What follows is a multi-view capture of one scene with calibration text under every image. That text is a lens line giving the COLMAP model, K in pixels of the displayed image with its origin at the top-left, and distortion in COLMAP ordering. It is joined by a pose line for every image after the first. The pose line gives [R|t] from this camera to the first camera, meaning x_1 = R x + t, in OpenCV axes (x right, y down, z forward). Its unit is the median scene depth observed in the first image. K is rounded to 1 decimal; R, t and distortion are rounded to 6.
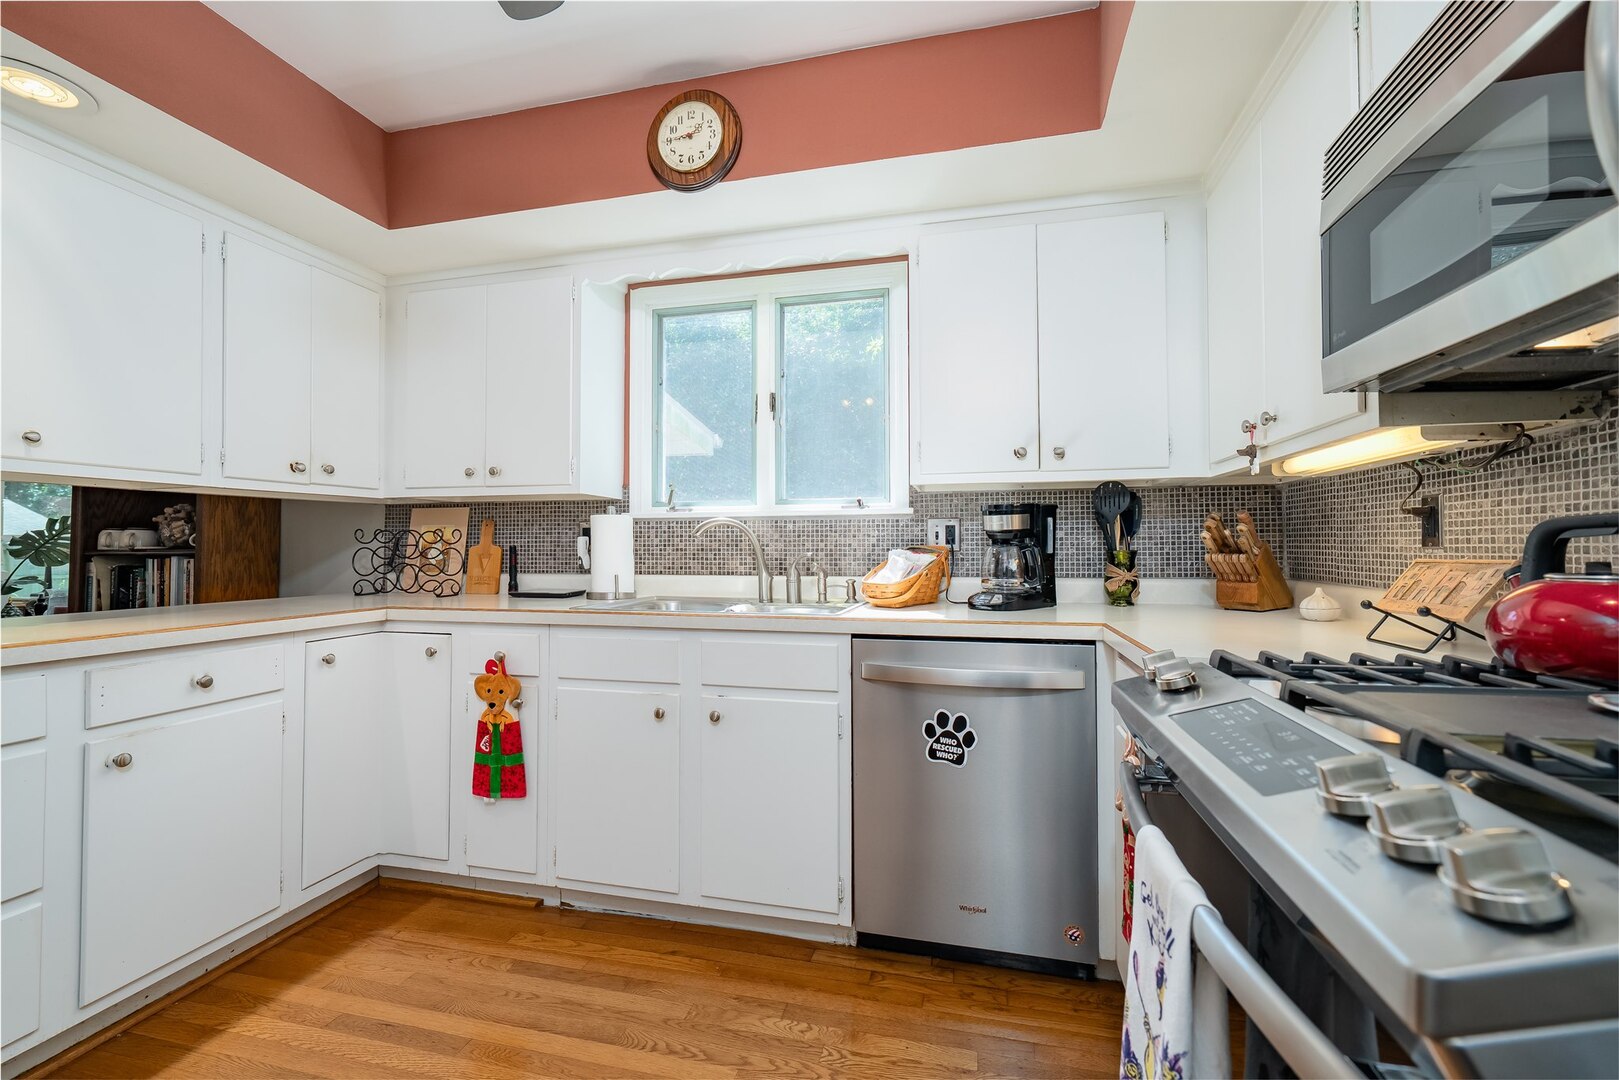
lens RADIAL K [[701.7, 0, 809.5], [0, 701.7, 540.0], [0, 0, 1]] dist [0.001693, 0.000263]
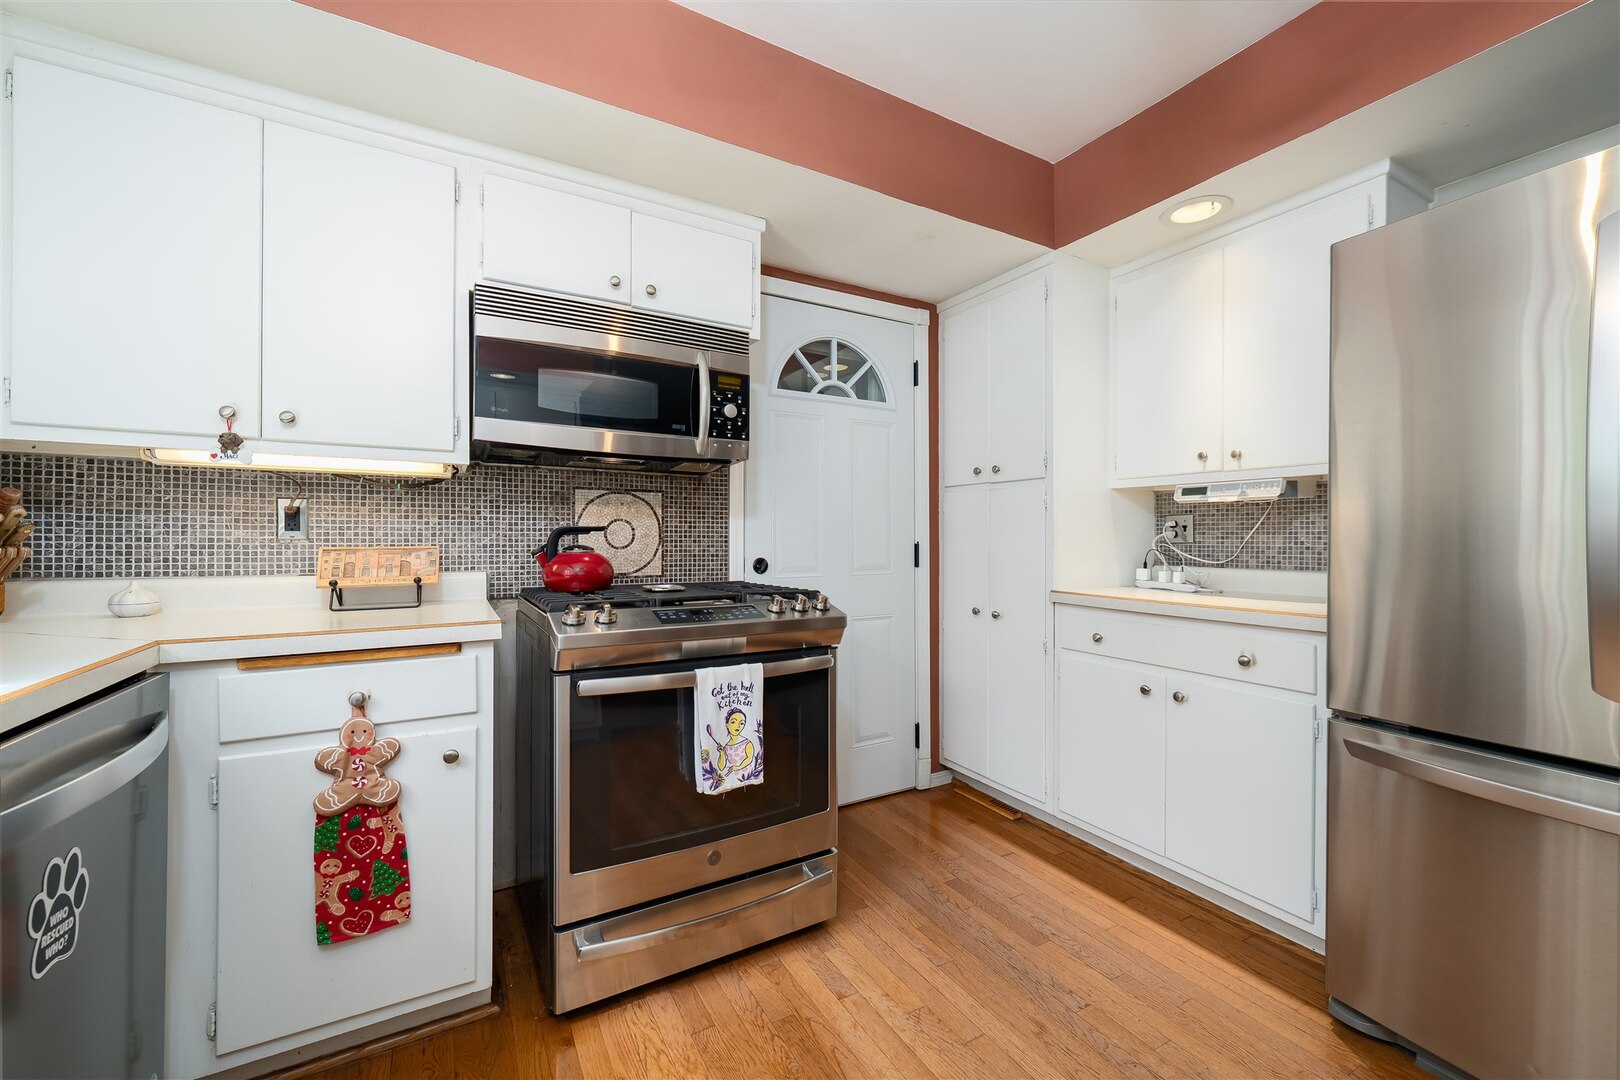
lens RADIAL K [[642.9, 0, 810.0], [0, 642.9, 540.0], [0, 0, 1]] dist [-0.000760, -0.000183]
pose [[-0.688020, 0.000085, 0.725691, -0.440291], [-0.008778, 0.999926, -0.008440, 0.010366], [-0.725638, -0.012177, -0.687969, 0.792234]]
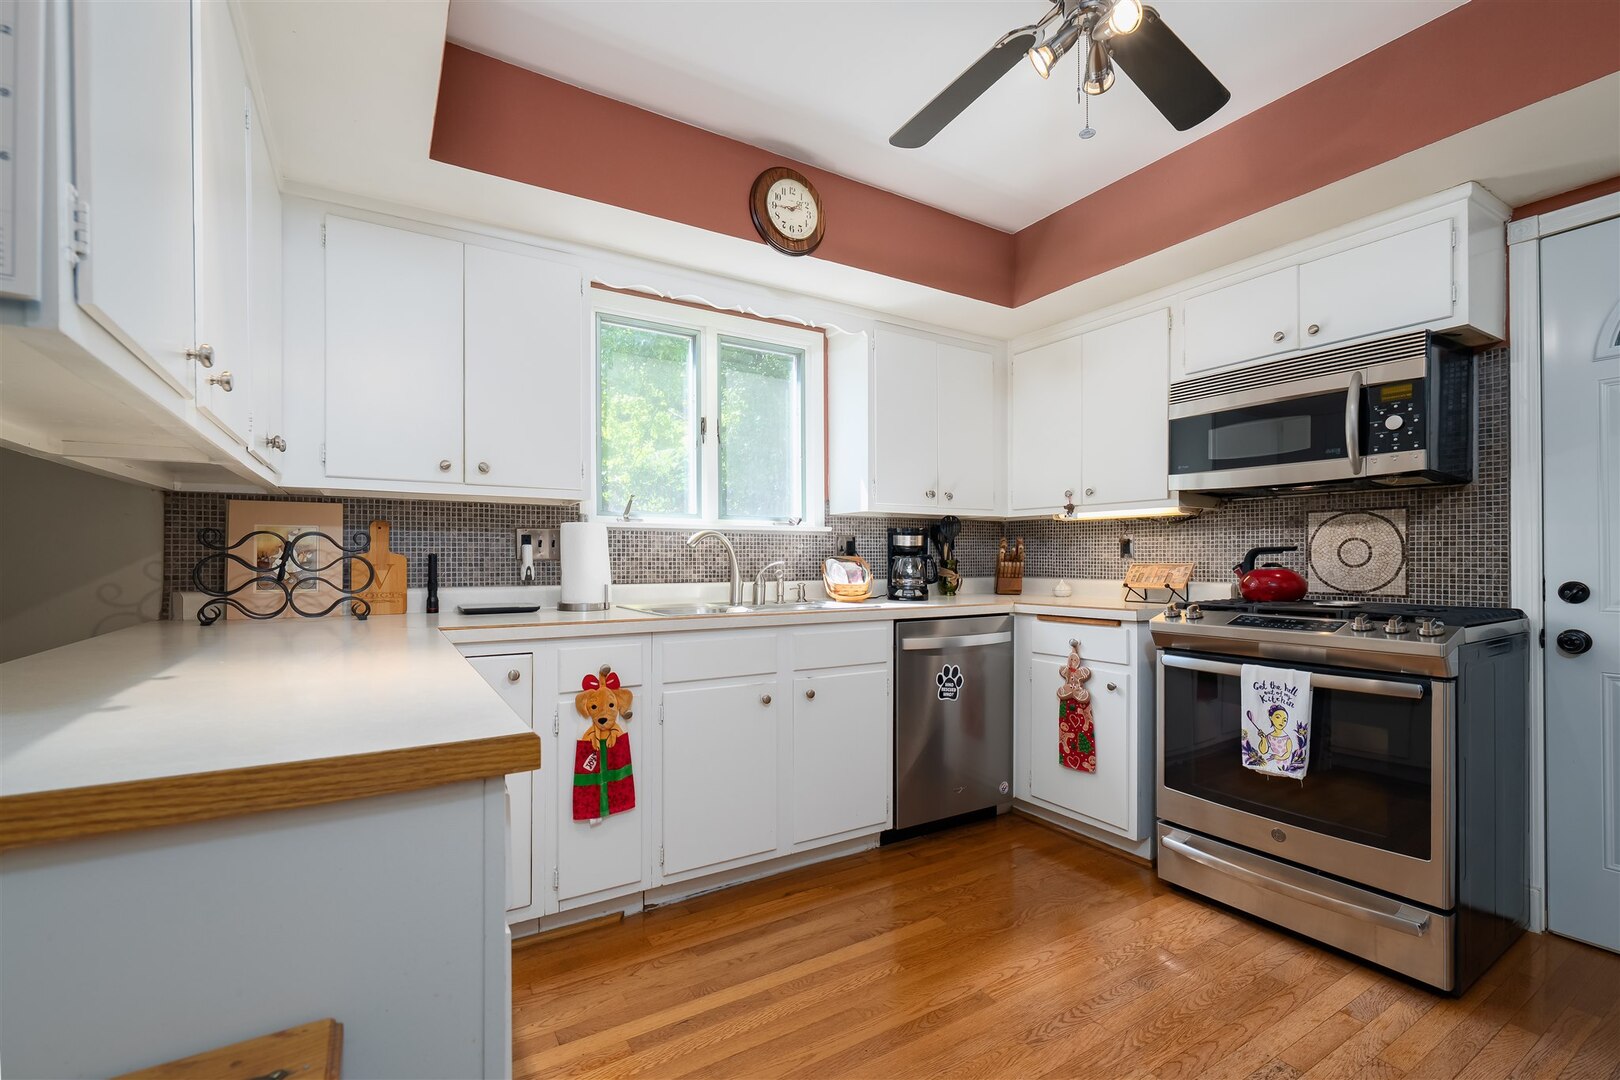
lens RADIAL K [[709.3, 0, 812.3], [0, 709.3, 565.7], [0, 0, 1]] dist [-0.000295, -0.000009]
pose [[0.697236, -0.005076, 0.716823, -0.947832], [-0.009244, 0.999828, 0.016072, 0.005531], [-0.716782, -0.017833, 0.697070, 0.124116]]
